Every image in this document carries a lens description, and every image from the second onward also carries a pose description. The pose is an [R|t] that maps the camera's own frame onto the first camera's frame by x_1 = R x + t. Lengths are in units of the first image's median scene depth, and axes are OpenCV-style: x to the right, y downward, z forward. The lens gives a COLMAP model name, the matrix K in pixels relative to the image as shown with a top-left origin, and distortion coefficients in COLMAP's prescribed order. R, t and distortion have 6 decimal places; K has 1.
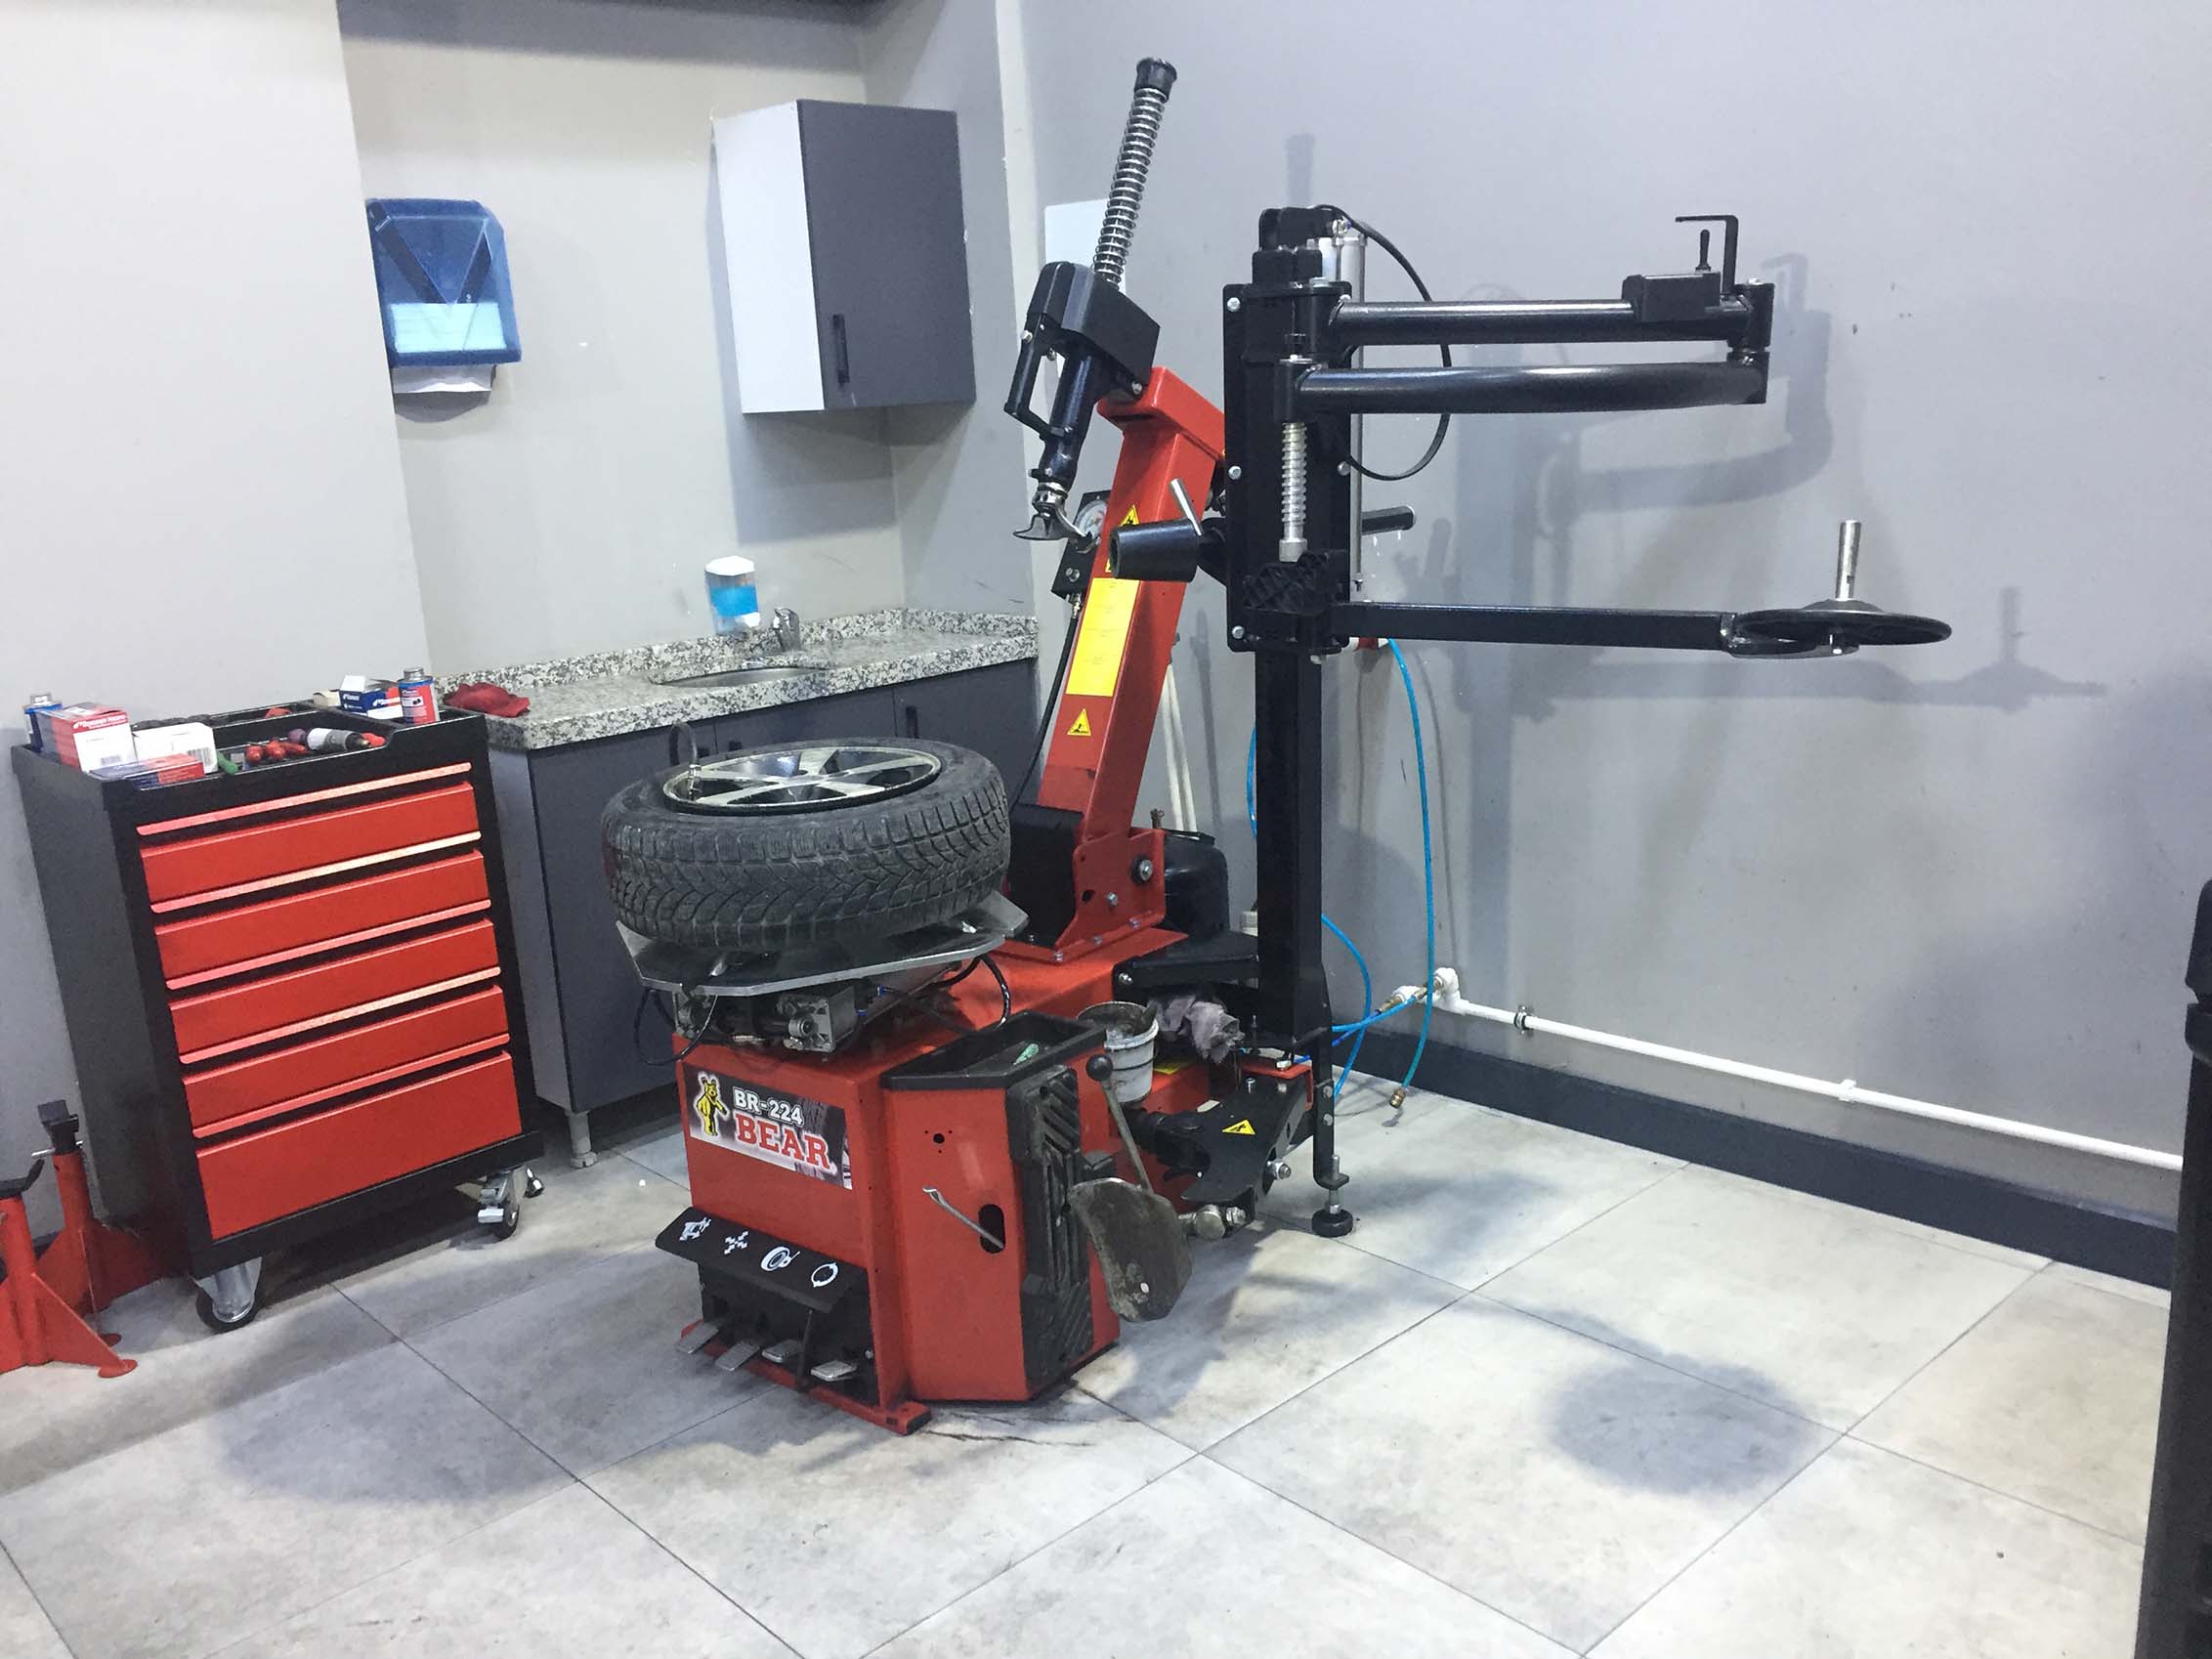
lens RADIAL K [[1919.1, 0, 1106.0], [0, 1919.1, 829.5], [0, 0, 1]] dist [0.018189, 0.003959]
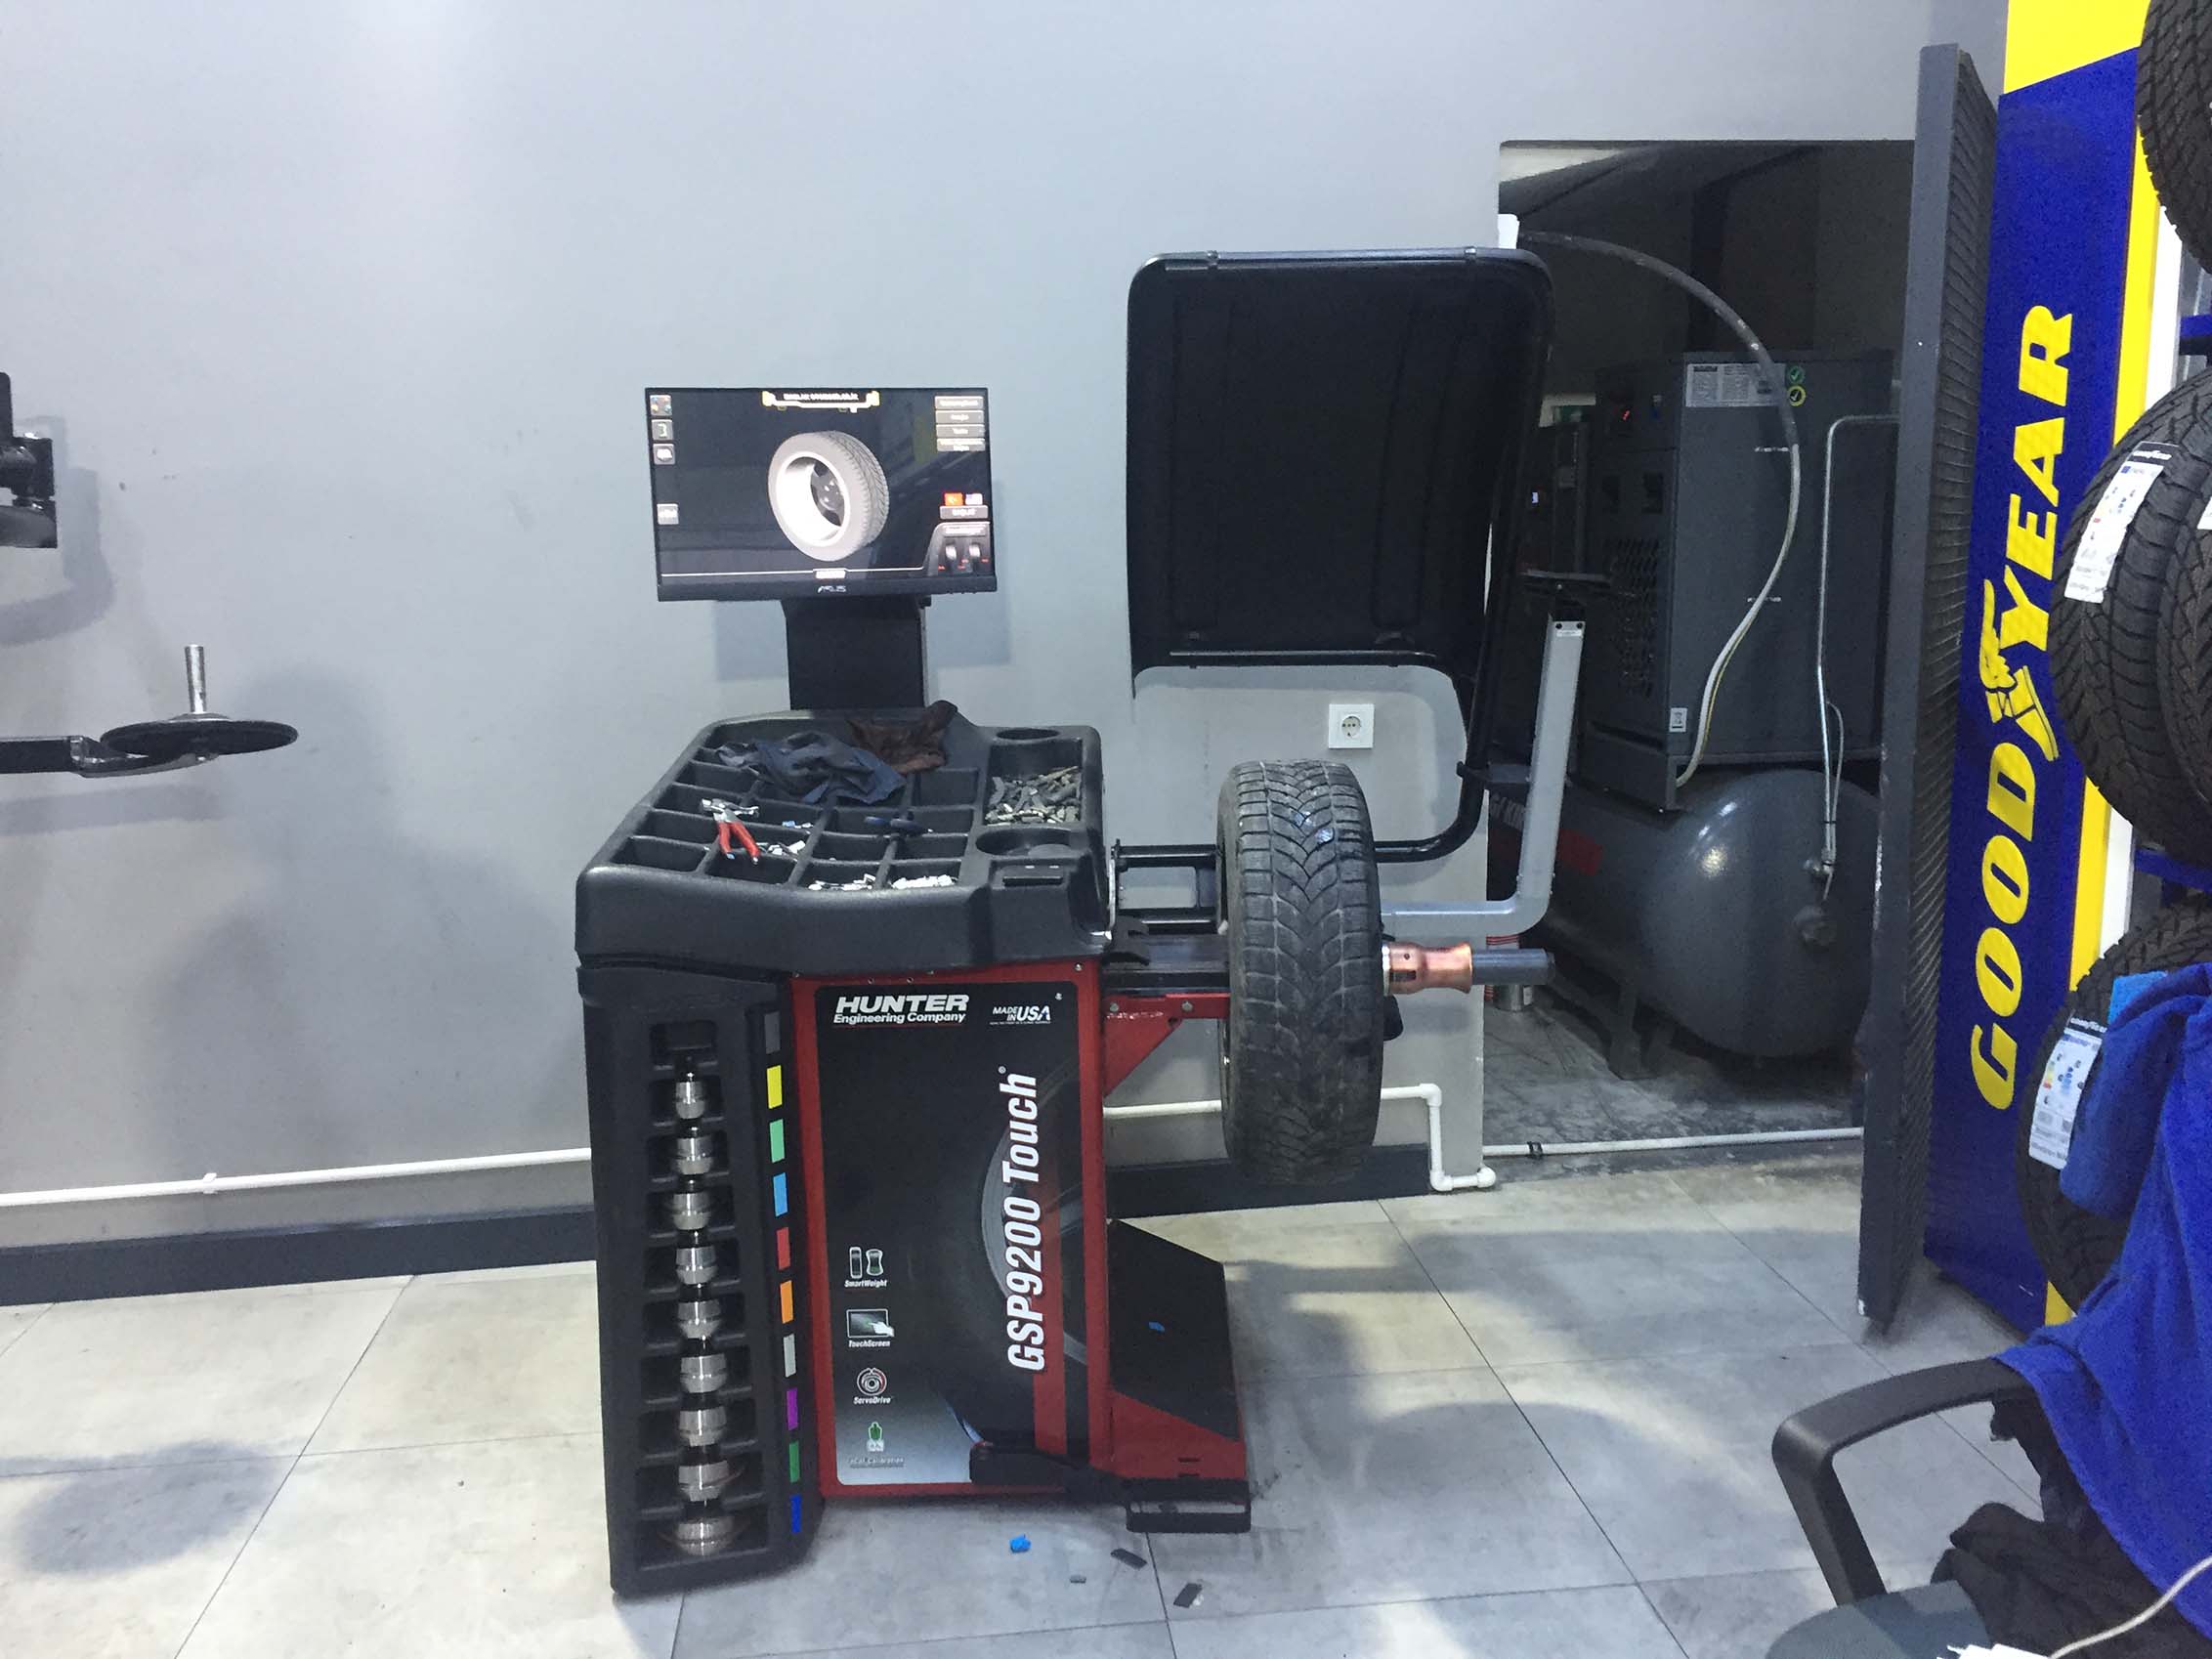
lens RADIAL K [[1864.4, 0, 1106.0], [0, 1864.4, 829.5], [0, 0, 1]] dist [0.007680, 0.003144]
pose [[0.600846, -0.091510, 0.794109, -0.149455], [0.165183, 0.986198, -0.011338, 0.041282], [-0.782111, 0.137986, 0.607669, -0.066458]]
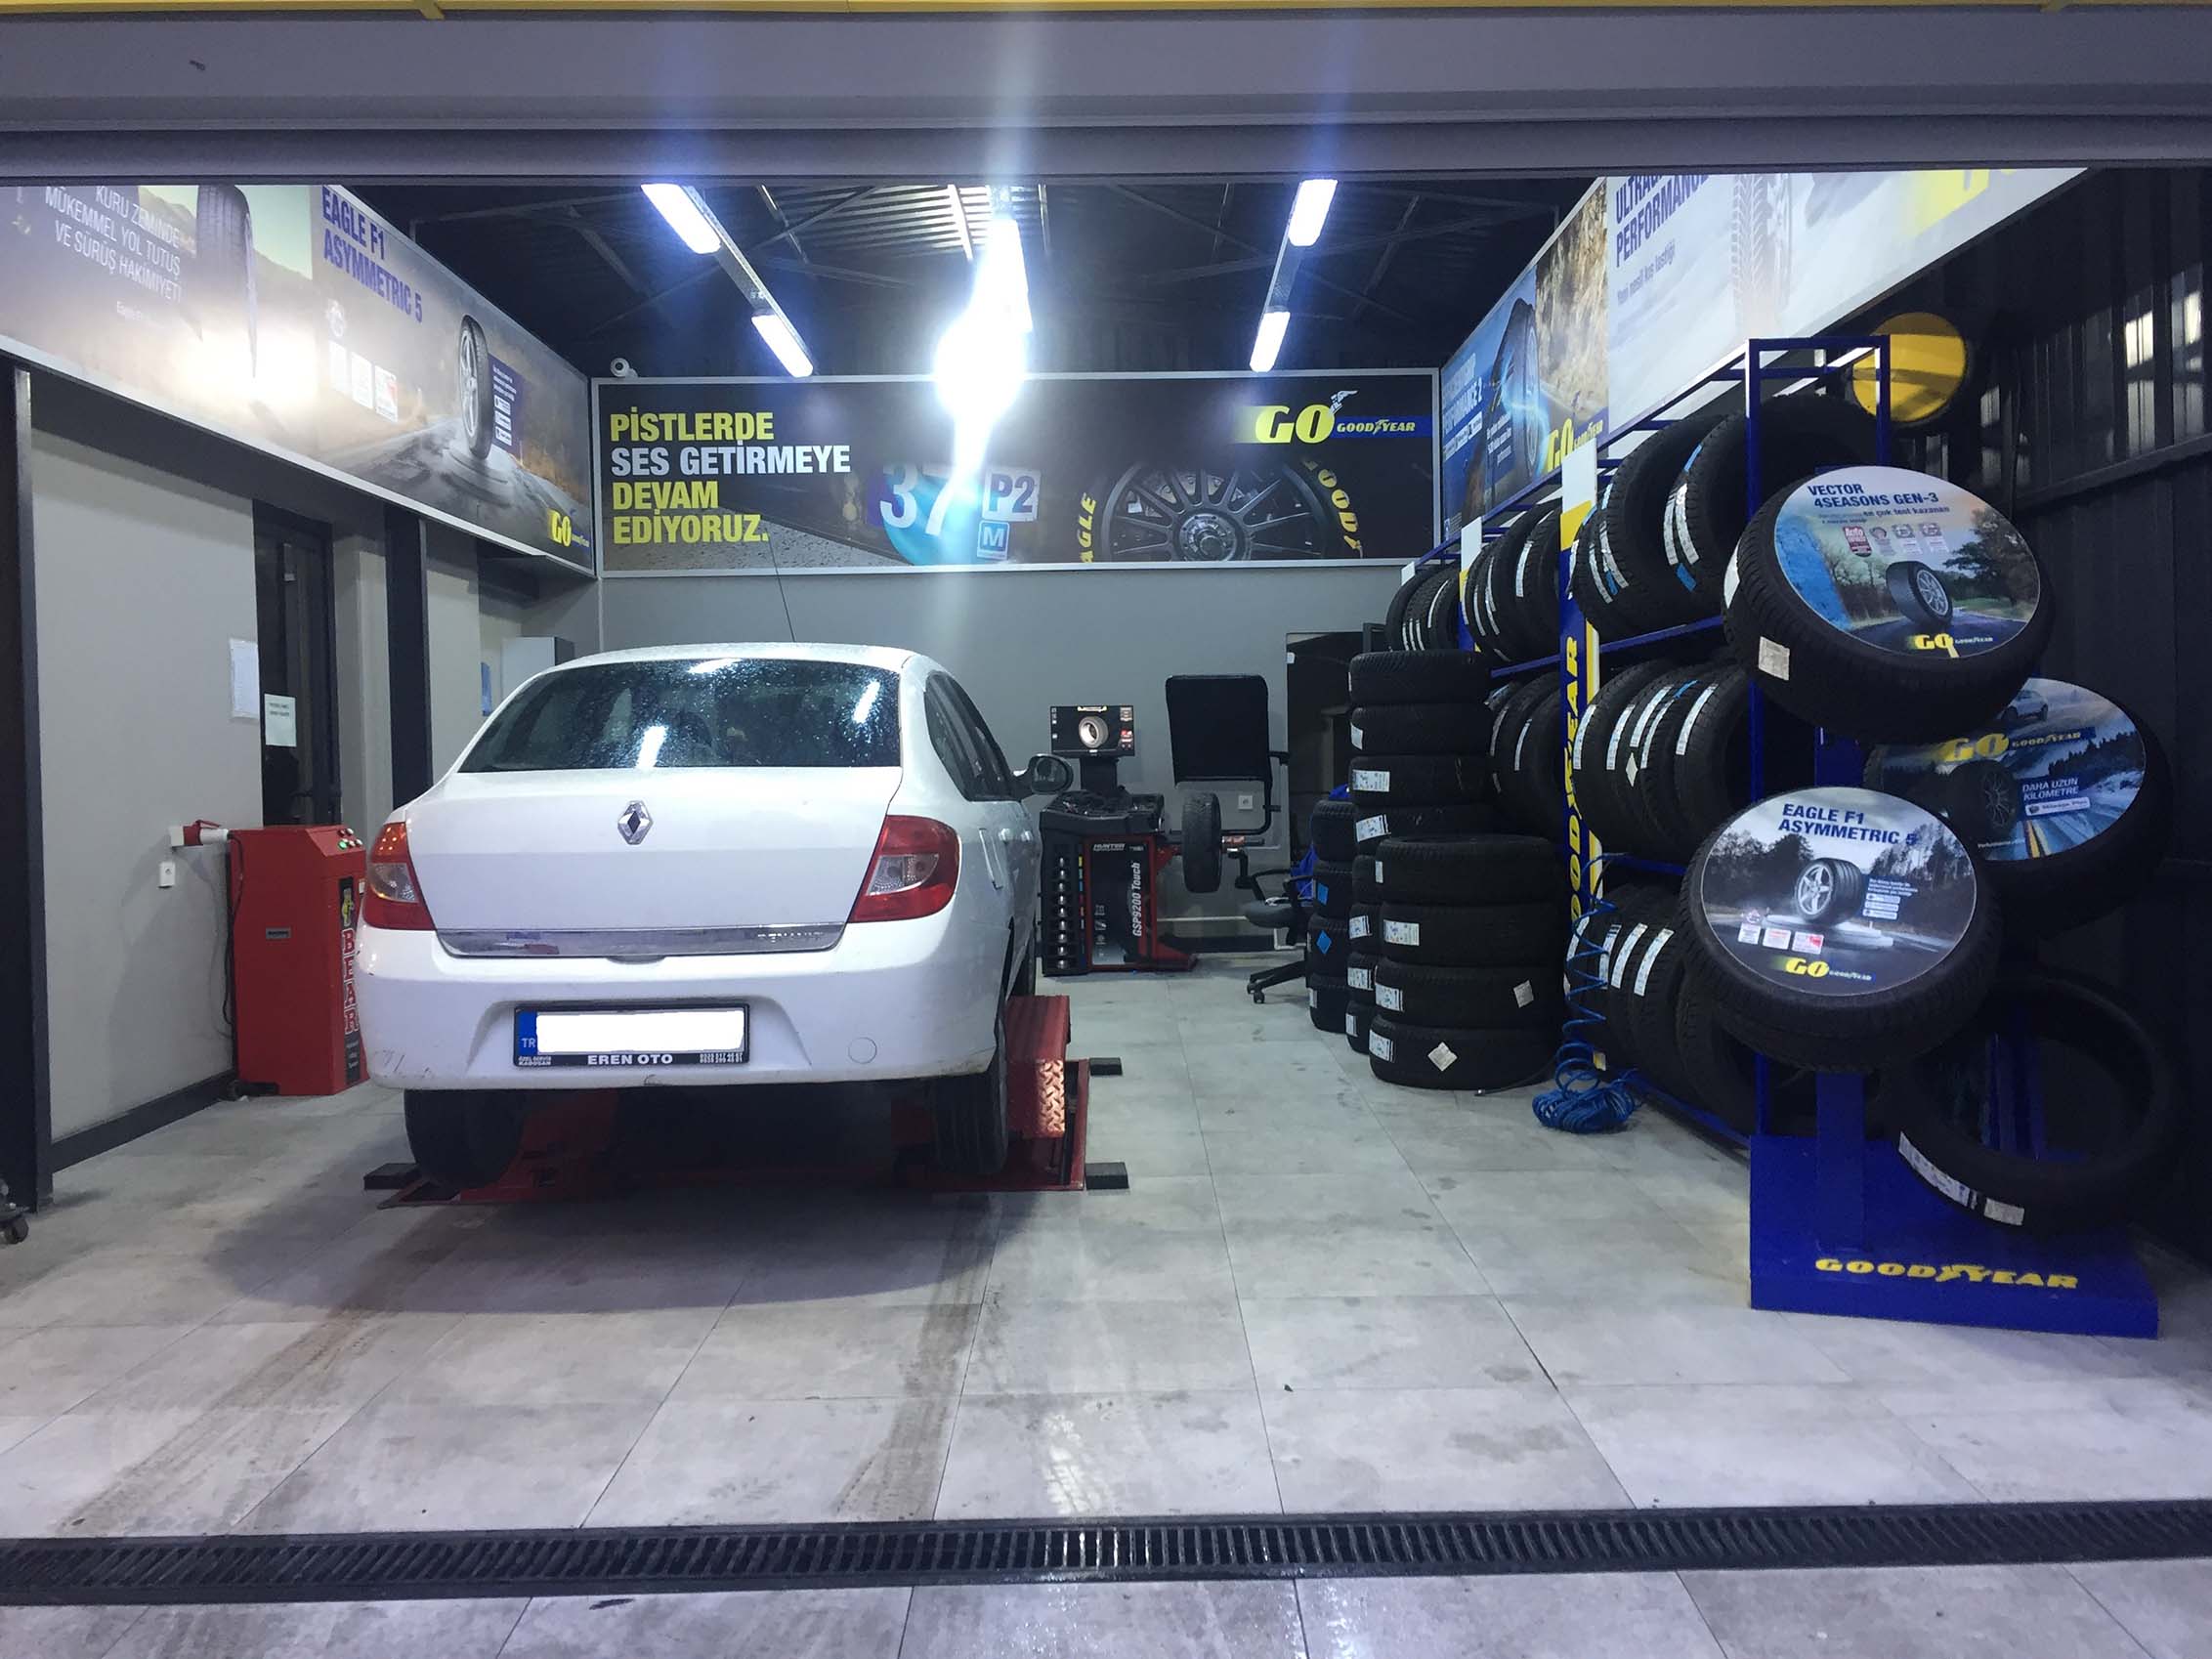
lens RADIAL K [[1864.4, 0, 1106.0], [0, 1864.4, 829.5], [0, 0, 1]] dist [0.007680, 0.003144]
pose [[0.691106, 0.027756, 0.722220, -2.088754], [0.146913, 0.973006, -0.177977, 0.680759], [-0.707665, 0.229104, 0.668373, -1.827359]]
